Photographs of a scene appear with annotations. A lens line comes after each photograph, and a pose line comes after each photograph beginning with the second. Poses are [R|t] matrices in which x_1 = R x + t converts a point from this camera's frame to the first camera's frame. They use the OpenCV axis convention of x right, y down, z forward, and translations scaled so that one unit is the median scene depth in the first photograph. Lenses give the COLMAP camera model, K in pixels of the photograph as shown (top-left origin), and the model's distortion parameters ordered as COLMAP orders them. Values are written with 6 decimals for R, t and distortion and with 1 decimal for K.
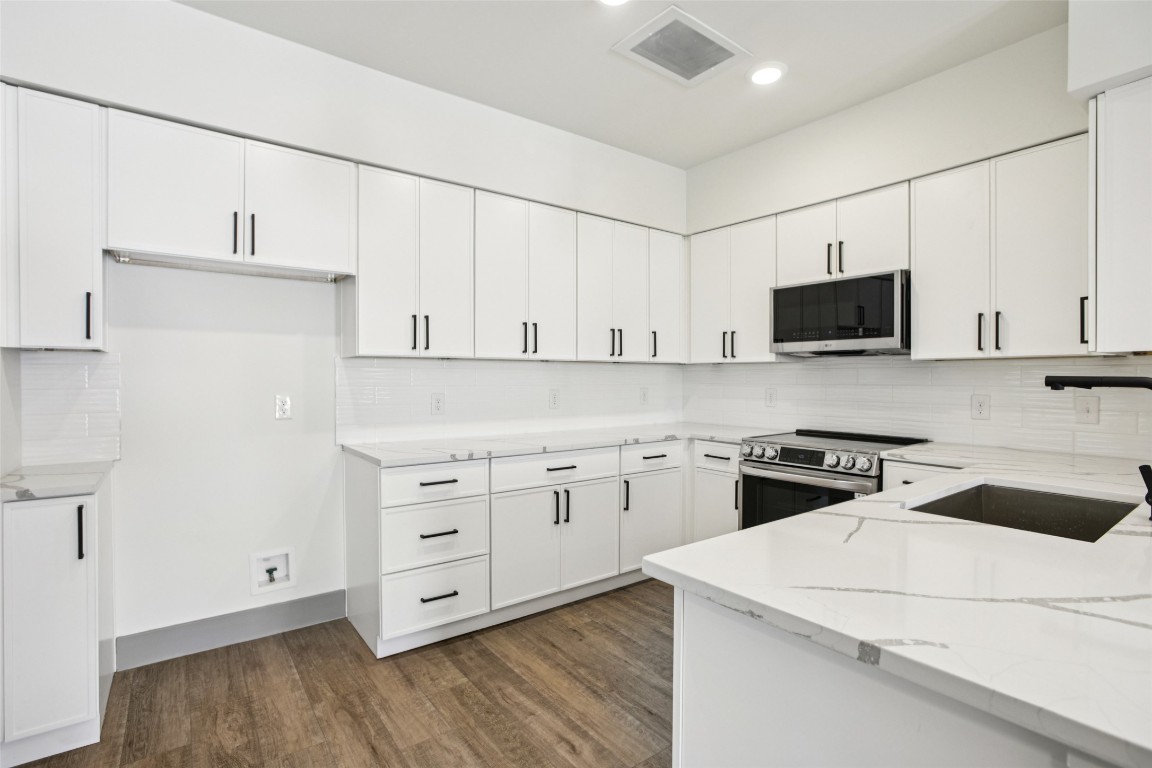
lens RADIAL K [[552.4, 0, 577.4], [0, 552.4, 384.9], [0, 0, 1]] dist [-0.044457, 0.016940]
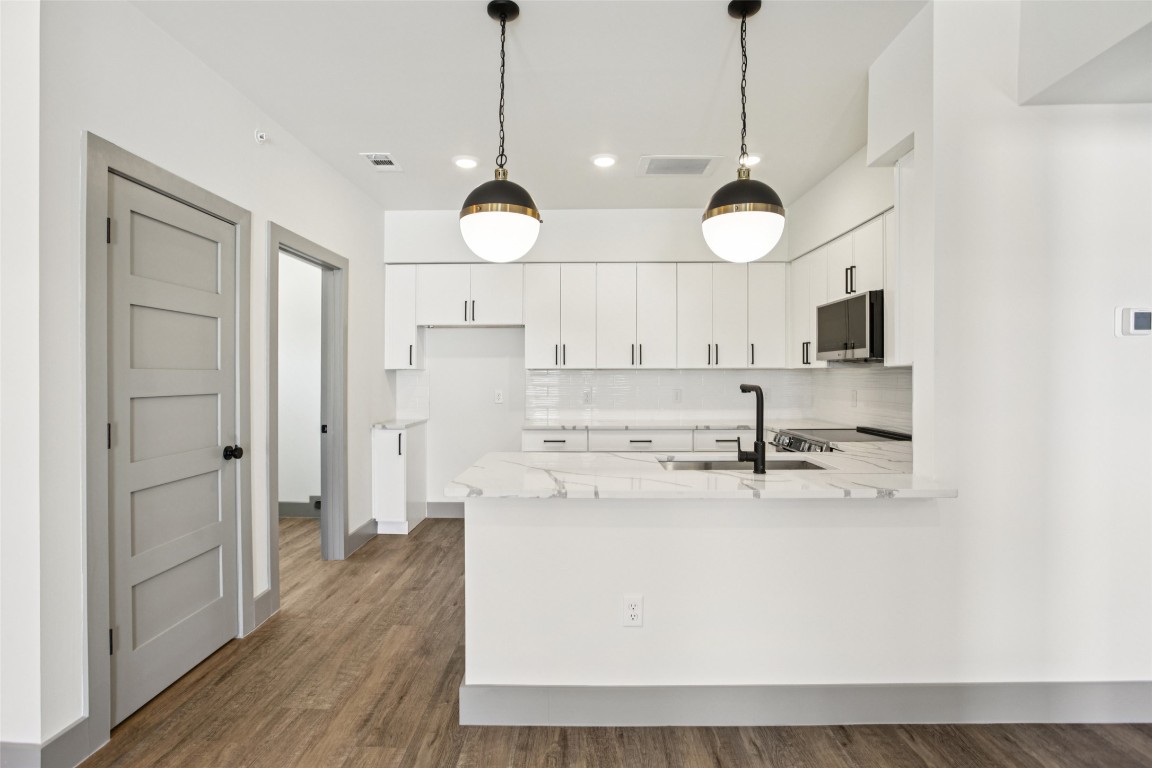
lens RADIAL K [[552.4, 0, 571.5], [0, 552.4, 375.0], [0, 0, 1]] dist [-0.044457, 0.016940]
pose [[0.793581, -0.004452, -0.608448, 0.793541], [-0.003668, 0.999920, -0.012101, -0.012146], [0.608453, 0.011835, 0.793502, -0.339523]]
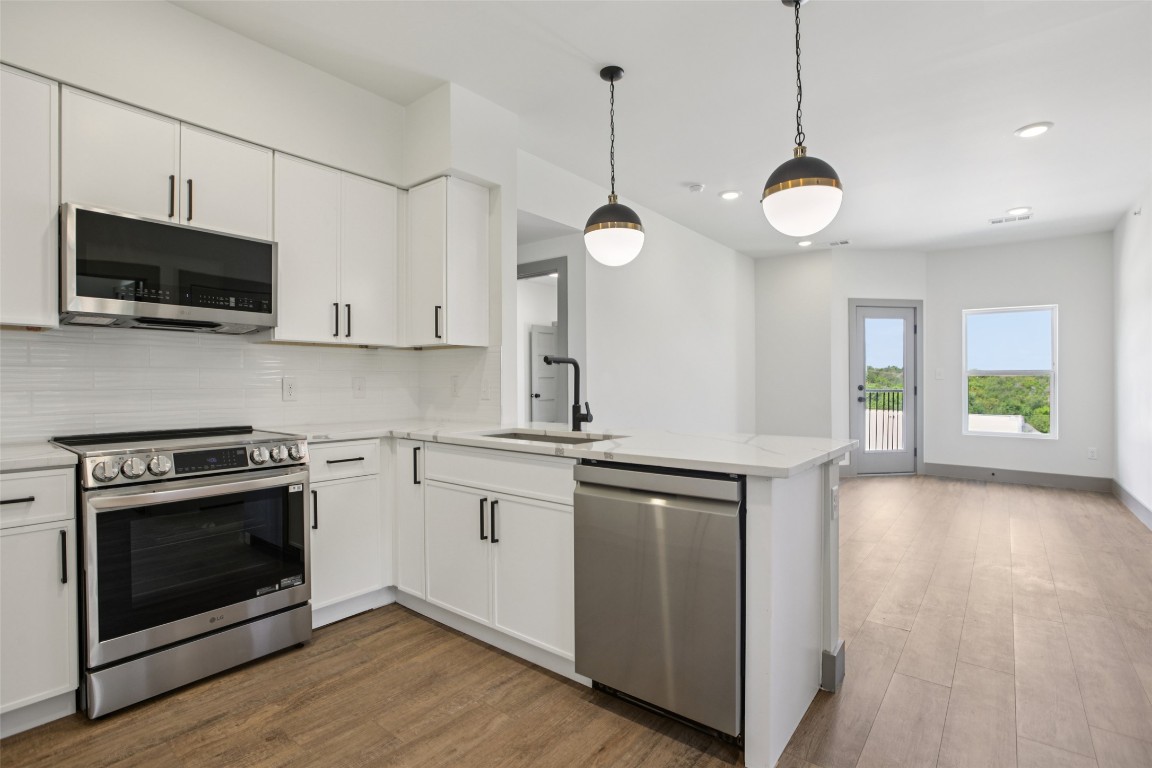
lens RADIAL K [[552.4, 0, 577.9], [0, 552.4, 385.9], [0, 0, 1]] dist [-0.044457, 0.016940]
pose [[-0.254738, -0.008565, 0.966972, -0.446428], [0.015111, 0.999803, 0.012836, 0.030259], [-0.966892, 0.017882, -0.254558, 0.733377]]
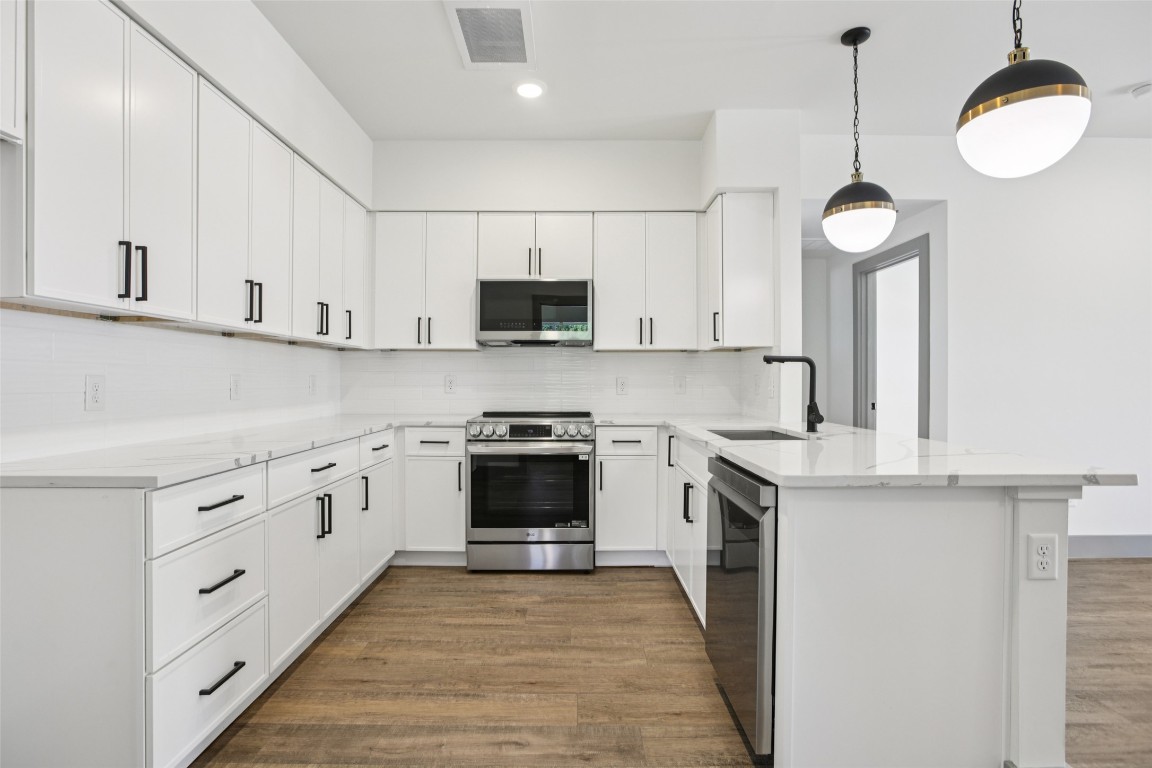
lens RADIAL K [[552.4, 0, 578.8], [0, 552.4, 382.1], [0, 0, 1]] dist [-0.044457, 0.016940]
pose [[0.592840, -0.003291, 0.805313, -0.478817], [0.012692, 0.999906, -0.005257, 0.038211], [-0.805220, 0.013338, 0.592826, 0.246361]]
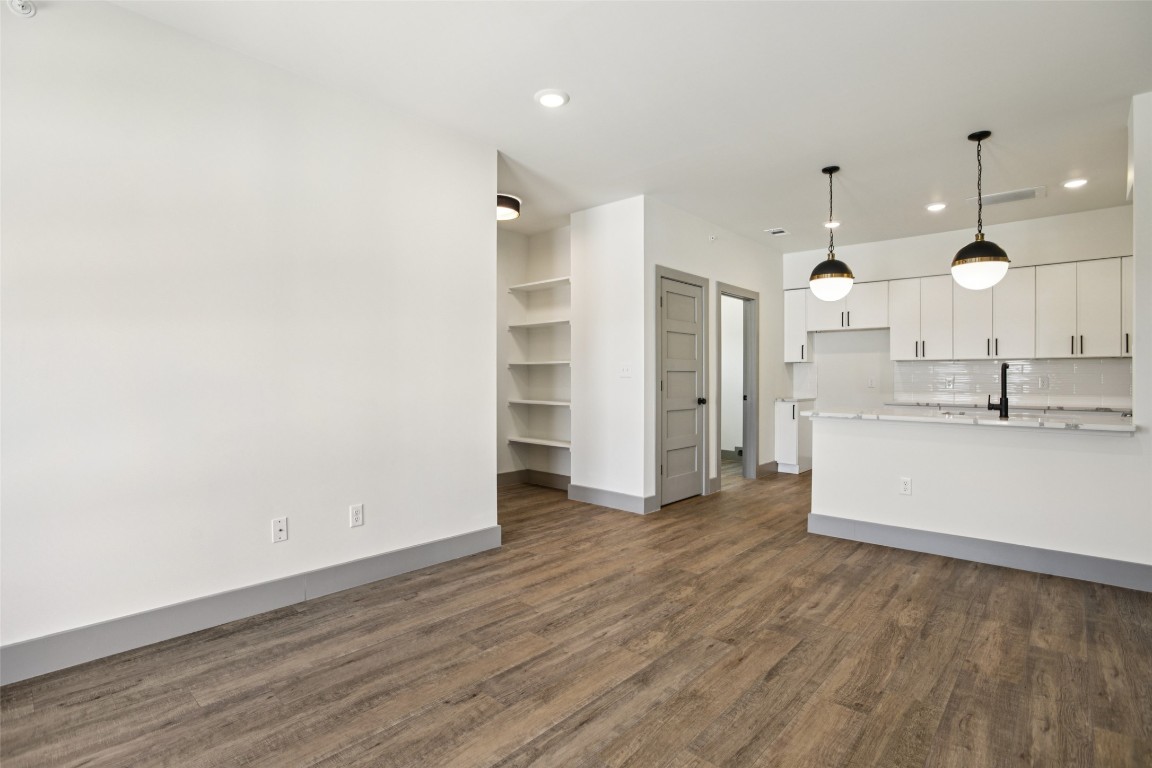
lens RADIAL K [[552.4, 0, 579.0], [0, 552.4, 378.3], [0, 0, 1]] dist [-0.044457, 0.016940]
pose [[0.201613, -0.000671, -0.979465, 1.577729], [-0.013160, 0.999908, -0.003394, 0.047222], [0.979377, 0.013574, 0.201586, -0.770179]]
